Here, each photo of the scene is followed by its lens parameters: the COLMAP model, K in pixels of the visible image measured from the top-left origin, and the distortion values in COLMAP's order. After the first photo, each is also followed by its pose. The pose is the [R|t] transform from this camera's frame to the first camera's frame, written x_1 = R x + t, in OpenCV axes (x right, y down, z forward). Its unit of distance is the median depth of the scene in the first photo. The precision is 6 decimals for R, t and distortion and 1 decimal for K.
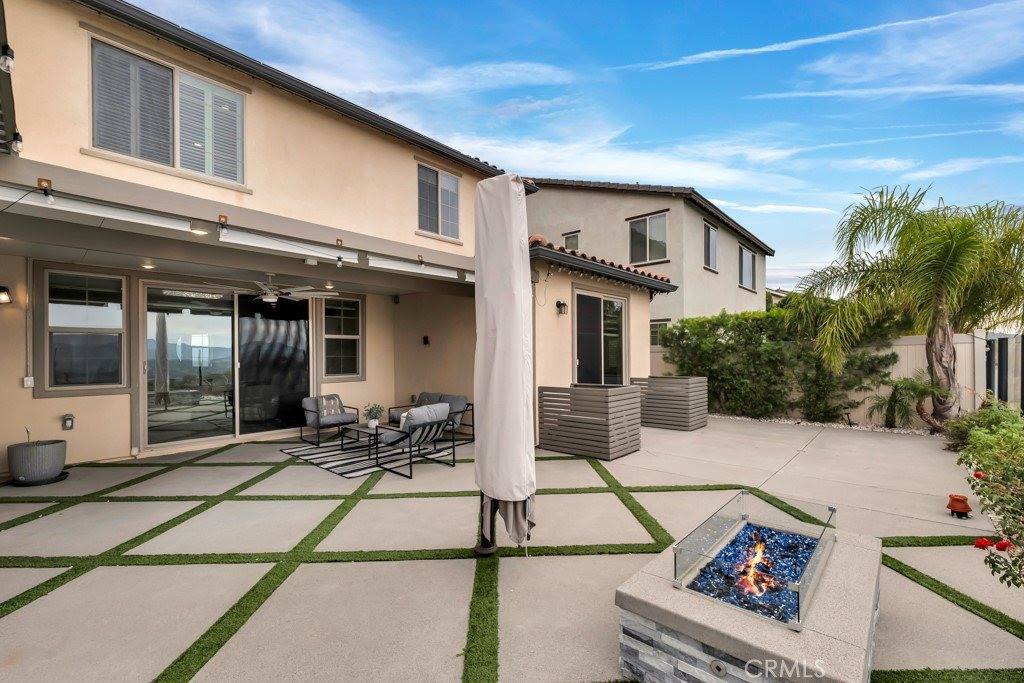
lens RADIAL K [[428.6, 0, 512.5], [0, 428.6, 354.3], [0, 0, 1]] dist [-0.000676, -0.000083]
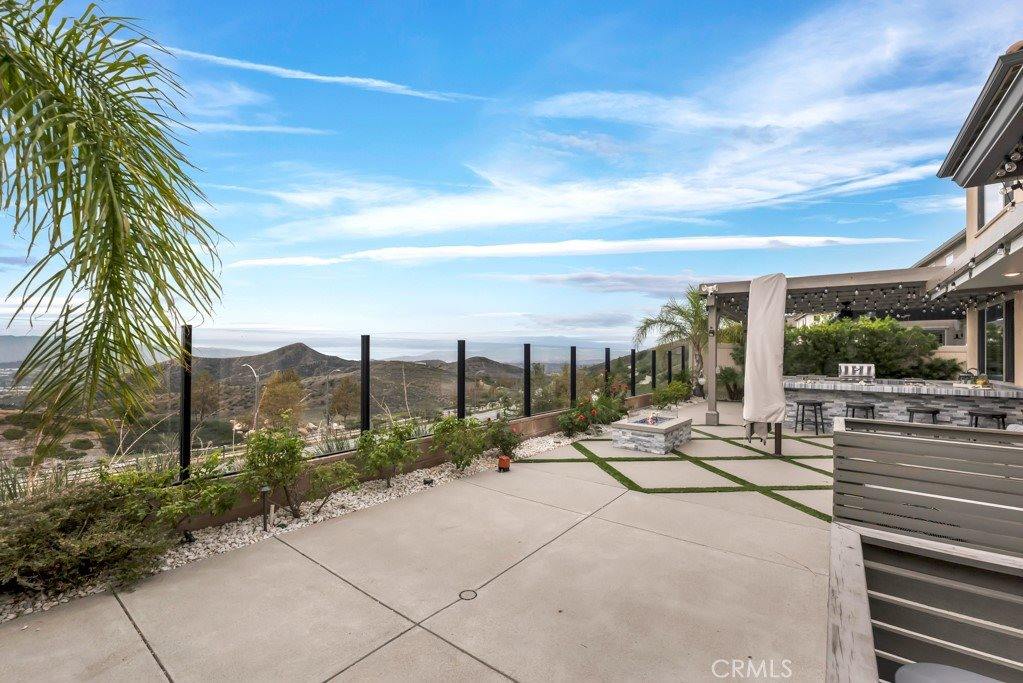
lens RADIAL K [[428.5, 0, 500.2], [0, 428.5, 353.6], [0, 0, 1]] dist [0.000788, 0.000134]
pose [[-0.997574, -0.003209, -0.069546, 0.607987], [-0.002958, 0.999989, -0.003713, -0.004239], [0.069557, -0.003498, -0.997572, 1.286961]]
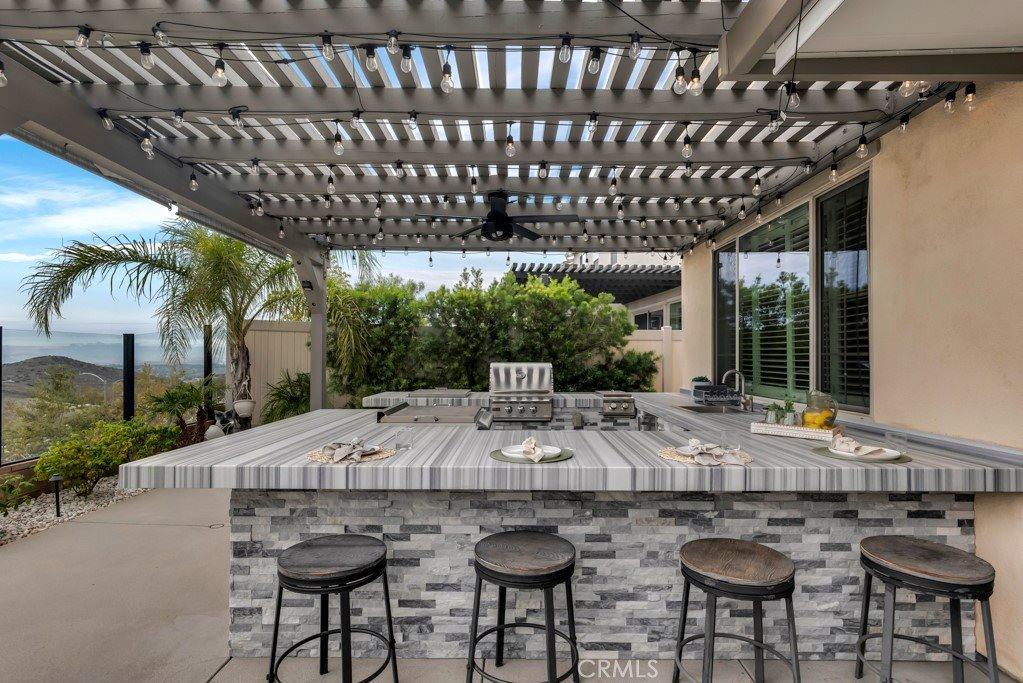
lens RADIAL K [[509.6, 0, 515.6], [0, 509.6, 361.4], [0, 0, 1]] dist [0.002377, 0.000098]
pose [[-0.737828, 0.010565, -0.674906, -0.199784], [0.001142, 0.999896, 0.014403, 0.008642], [0.674987, 0.009856, -0.737763, 0.452874]]
